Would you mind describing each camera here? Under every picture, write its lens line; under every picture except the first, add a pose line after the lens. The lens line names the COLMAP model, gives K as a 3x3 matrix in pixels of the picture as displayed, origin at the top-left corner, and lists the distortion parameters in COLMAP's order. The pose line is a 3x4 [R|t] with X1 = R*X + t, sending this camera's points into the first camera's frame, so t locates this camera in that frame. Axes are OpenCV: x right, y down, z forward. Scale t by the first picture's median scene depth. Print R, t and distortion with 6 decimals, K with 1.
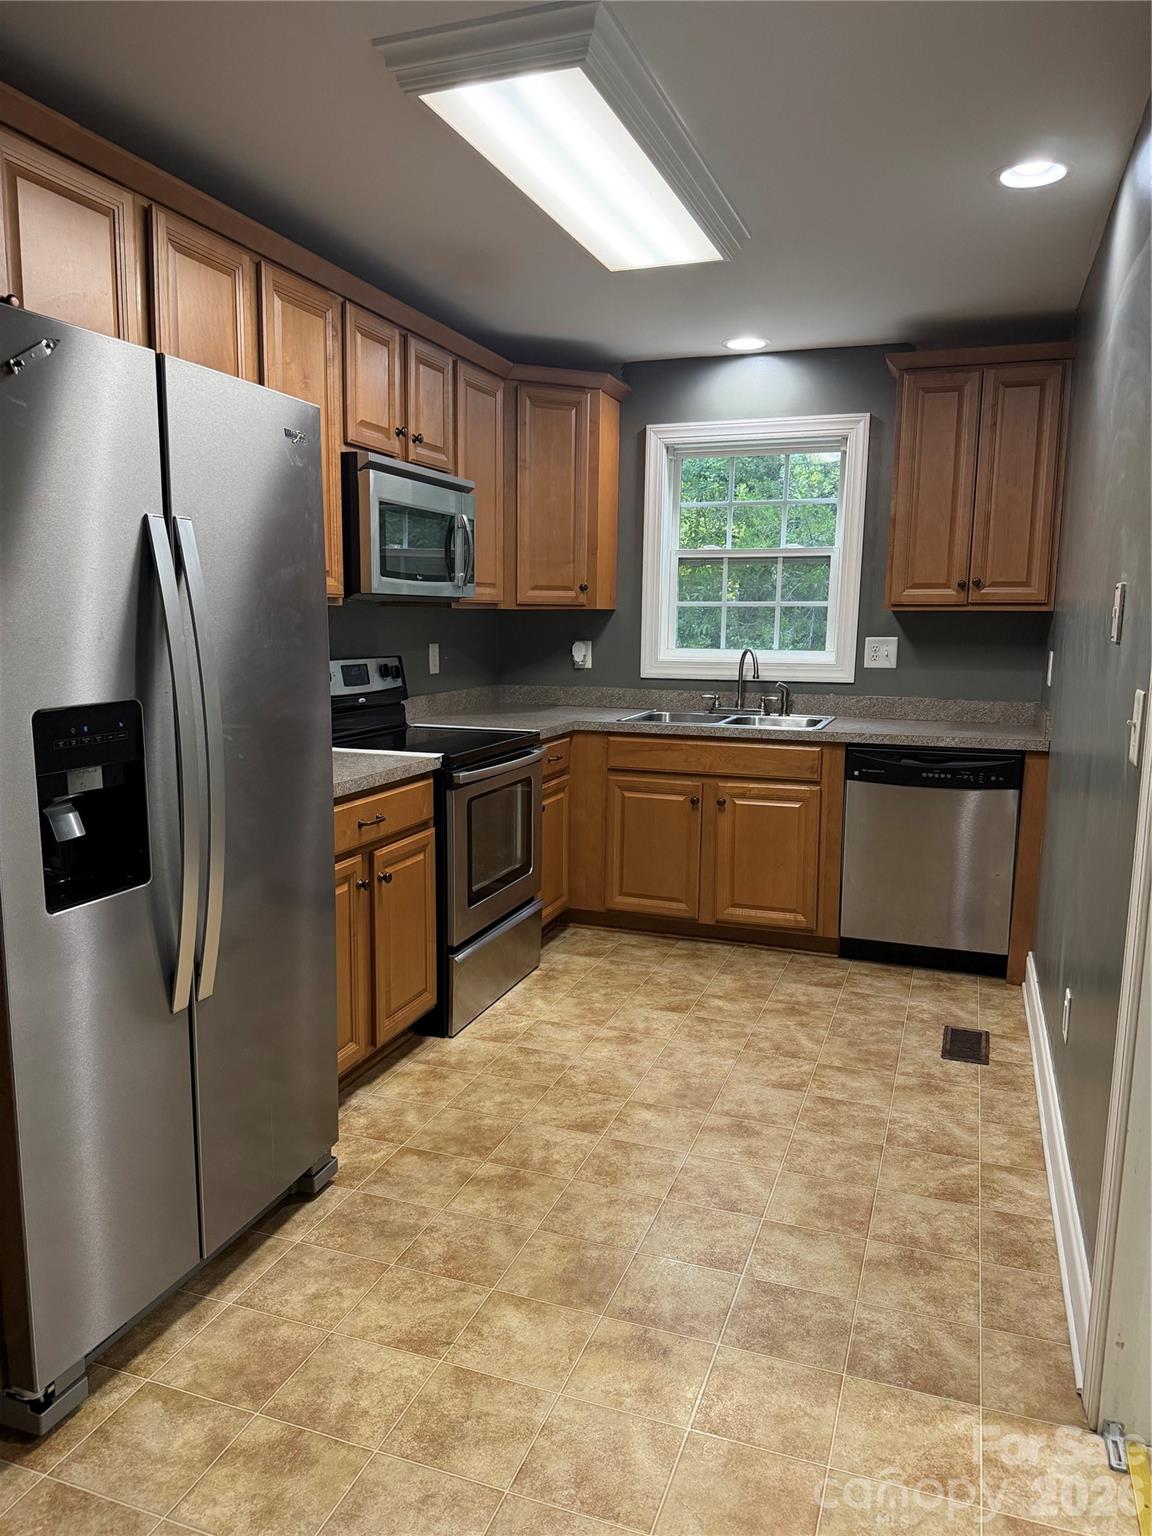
lens RADIAL K [[1086.8, 0, 552.0], [0, 1086.8, 779.6], [0, 0, 1]] dist [0.091442, -0.109540]
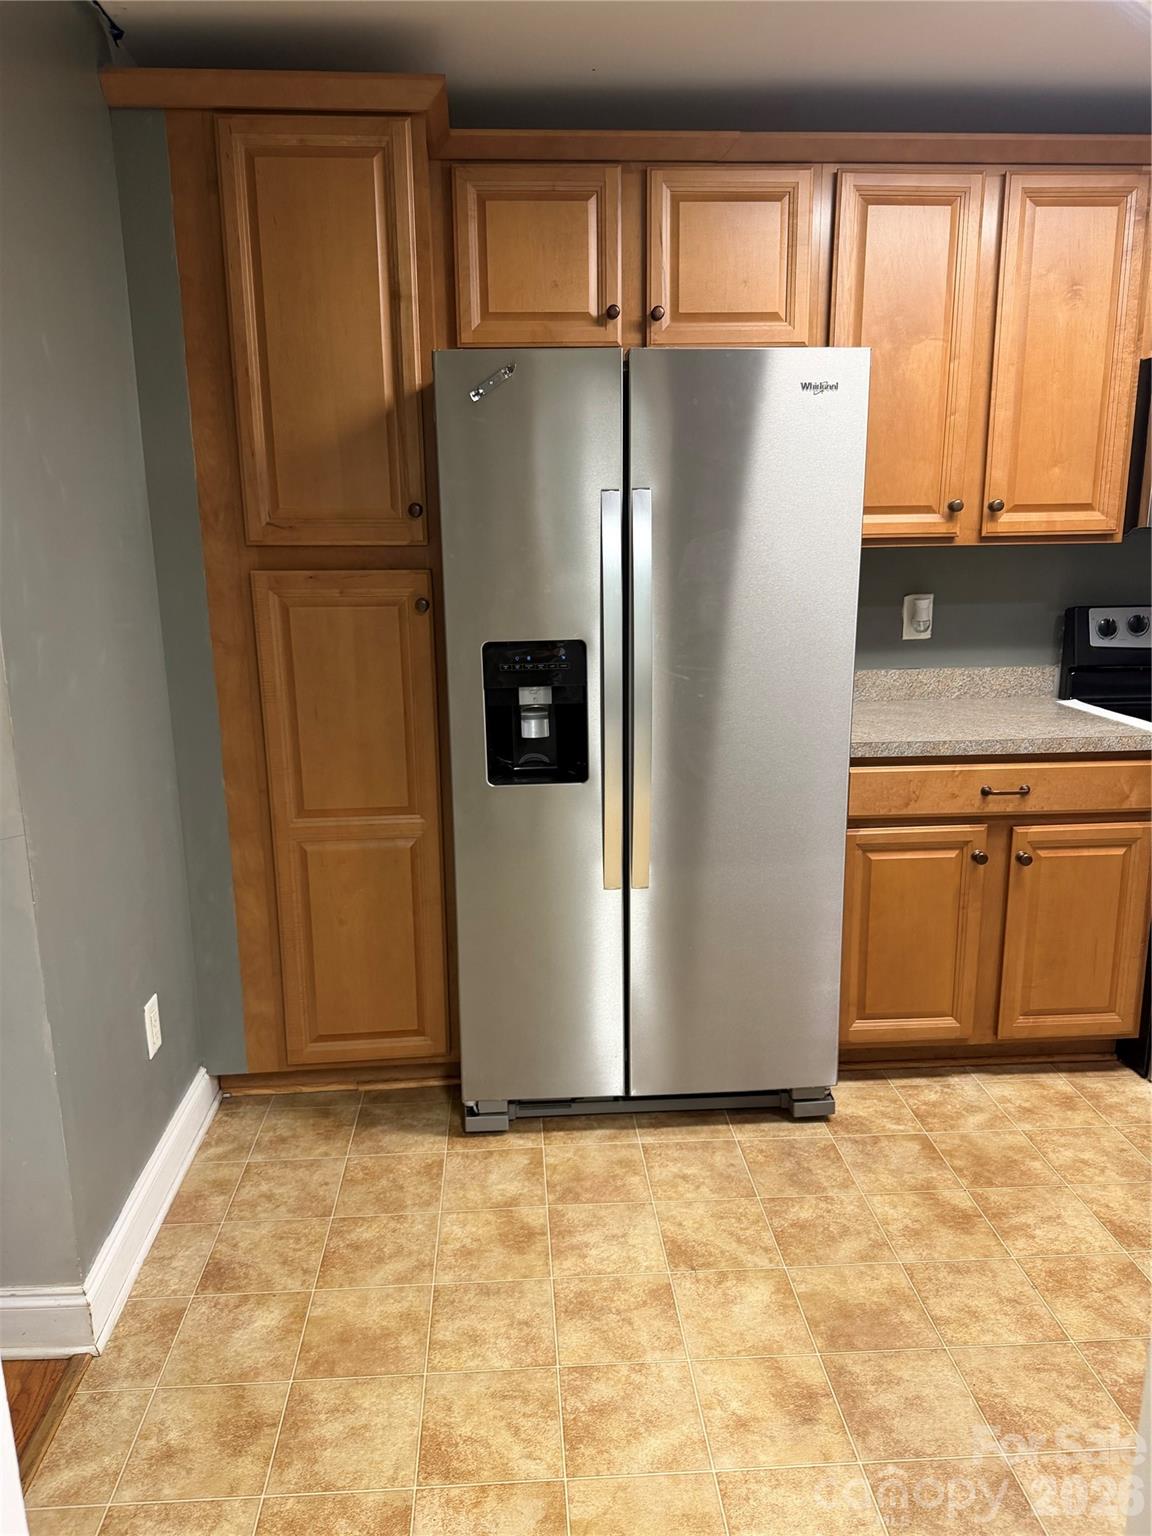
lens RADIAL K [[1086.8, 0, 580.7], [0, 1086.8, 777.9], [0, 0, 1]] dist [0.091442, -0.109540]
pose [[0.412322, 0.186468, -0.891751, 0.416412], [-0.123913, 0.981212, 0.147881, -0.053138], [0.902572, 0.049525, 0.427681, 0.251146]]
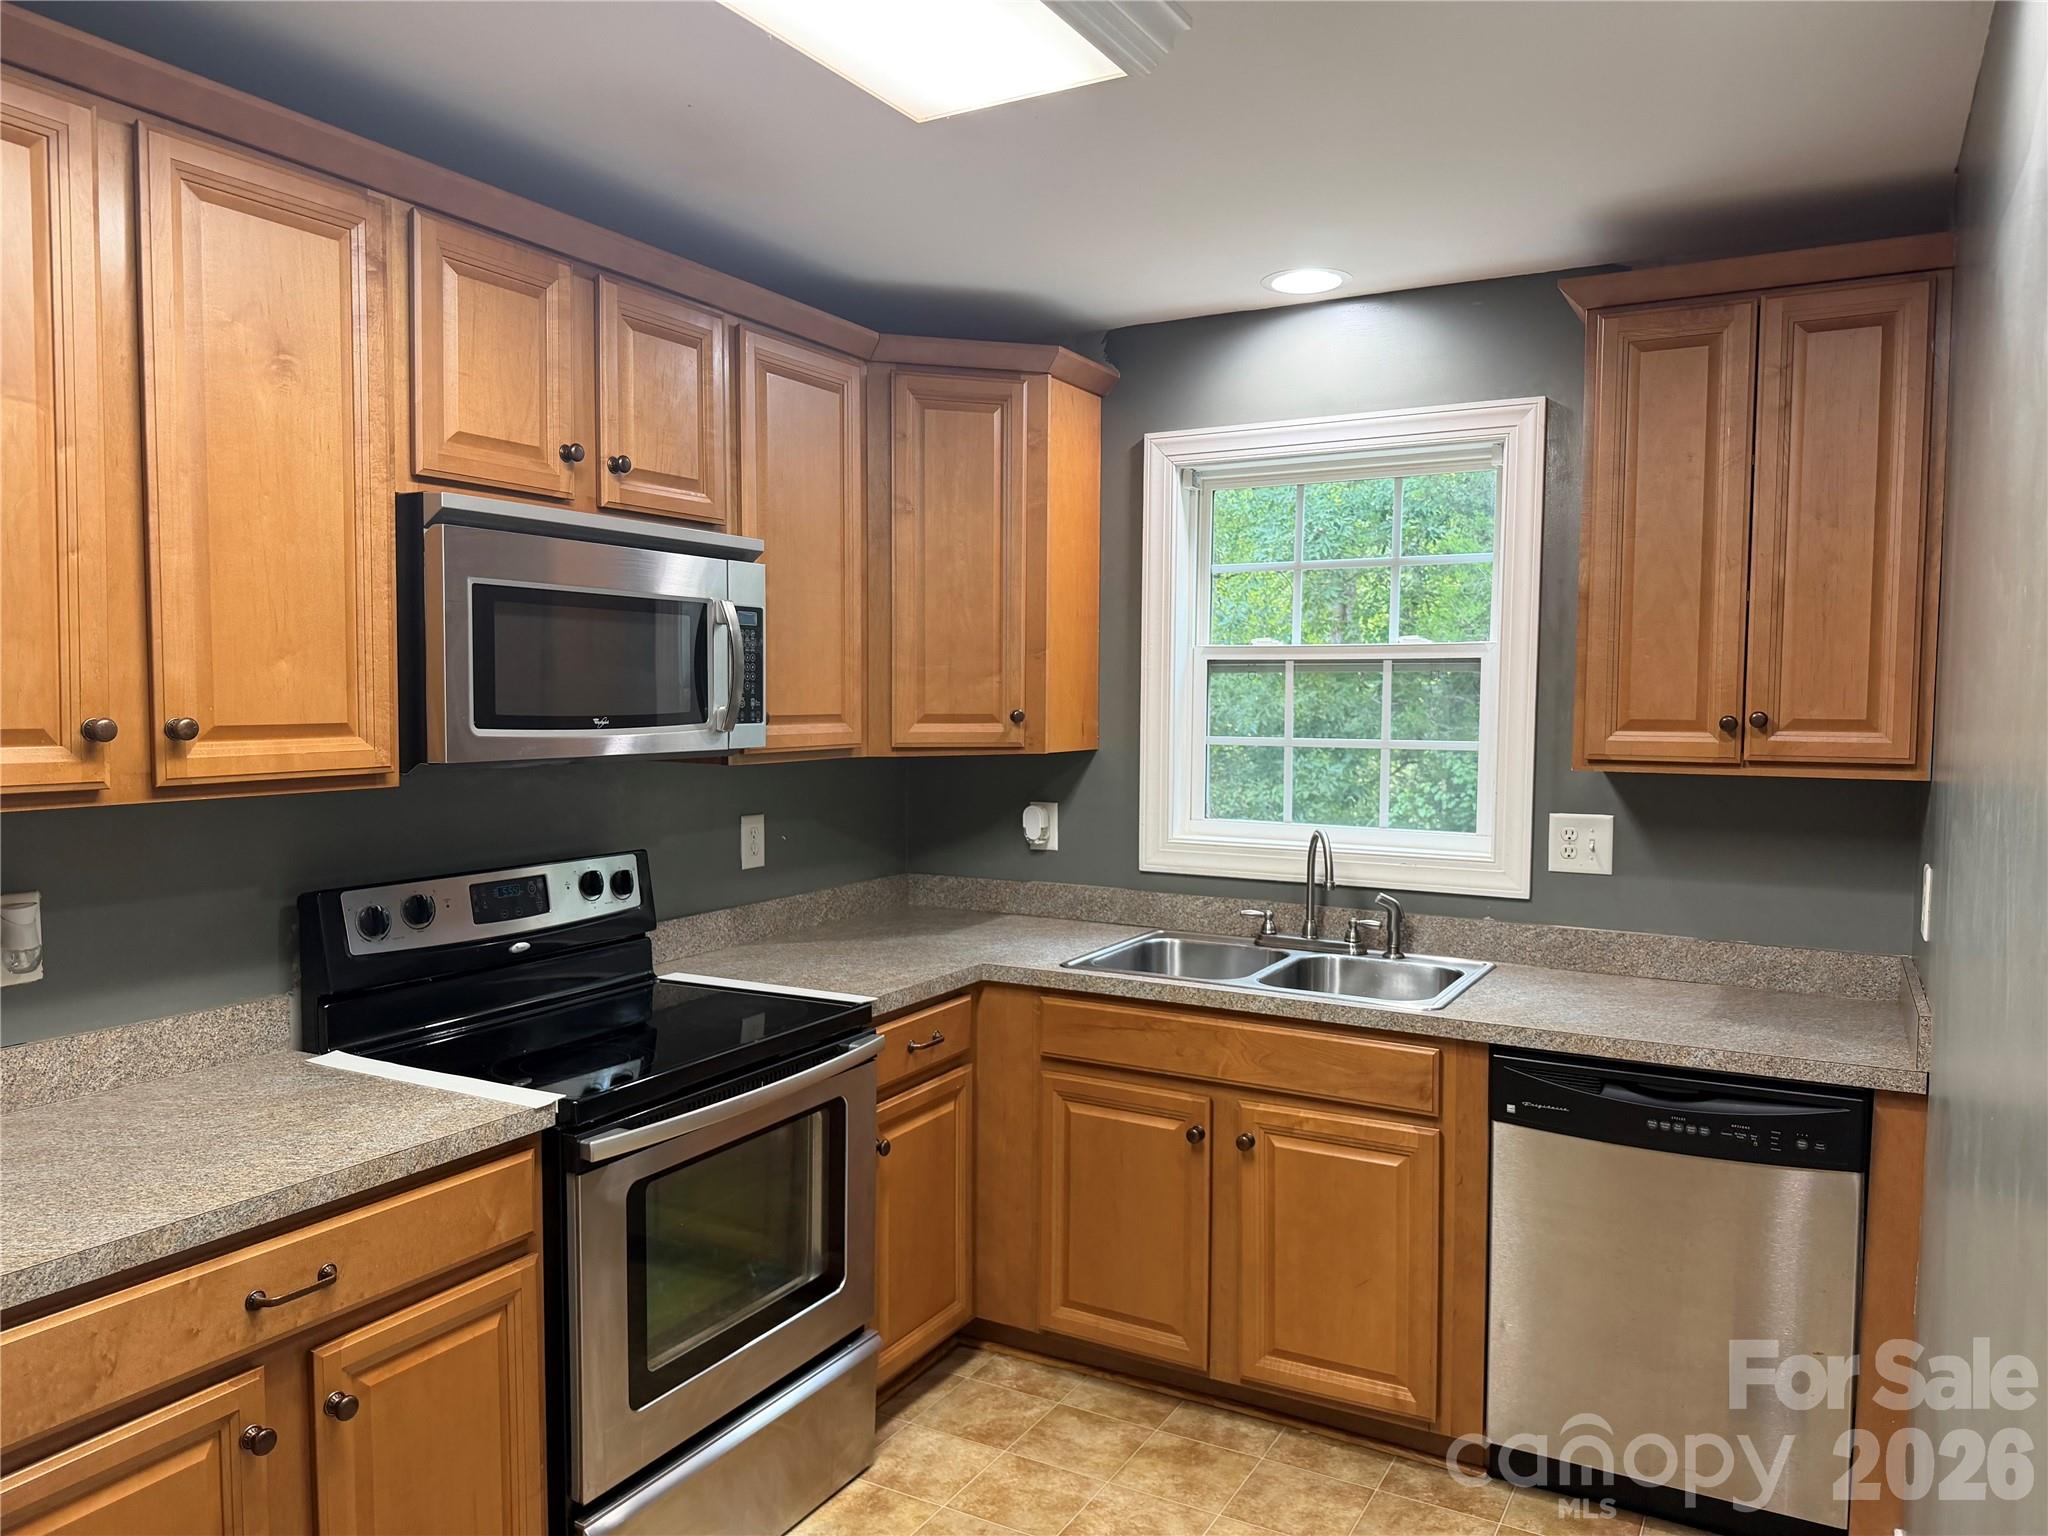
lens RADIAL K [[1443.4, 0, 1014.6], [0, 1443.4, 778.5], [0, 0, 1]] dist [0.042784, -0.055433]
pose [[0.987602, 0.003505, -0.156942, 0.186750], [-0.017910, 0.995738, -0.090469, -0.103415], [0.155956, 0.092158, 0.983455, 0.368136]]
